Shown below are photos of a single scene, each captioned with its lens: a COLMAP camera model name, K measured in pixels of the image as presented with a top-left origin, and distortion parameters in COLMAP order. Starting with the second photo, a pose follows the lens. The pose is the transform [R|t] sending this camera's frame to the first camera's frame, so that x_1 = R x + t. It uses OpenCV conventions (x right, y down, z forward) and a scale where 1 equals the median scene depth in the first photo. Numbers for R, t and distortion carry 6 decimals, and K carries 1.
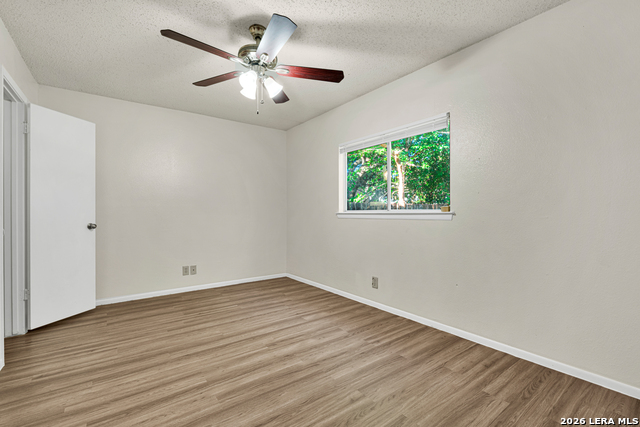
lens RADIAL K [[291.3, 0, 319.8], [0, 291.3, 215.0], [0, 0, 1]] dist [-0.001058, -0.000087]
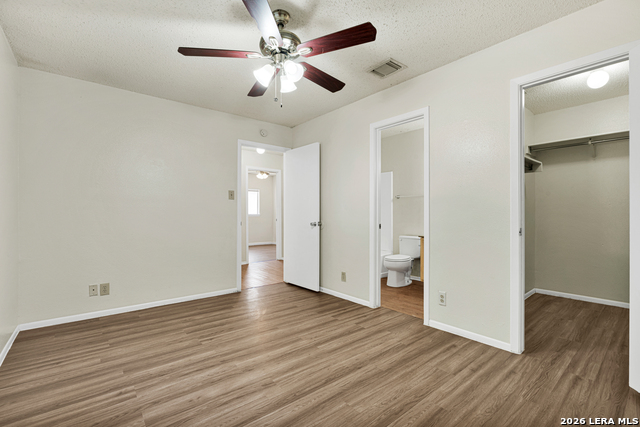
lens RADIAL K [[291.3, 0, 319.7], [0, 291.3, 213.5], [0, 0, 1]] dist [-0.001058, -0.000087]
pose [[-0.998683, 0.004018, -0.051141, -0.293614], [0.004029, 0.999992, -0.000125, -0.010973], [0.051140, -0.000331, -0.998691, 1.983607]]
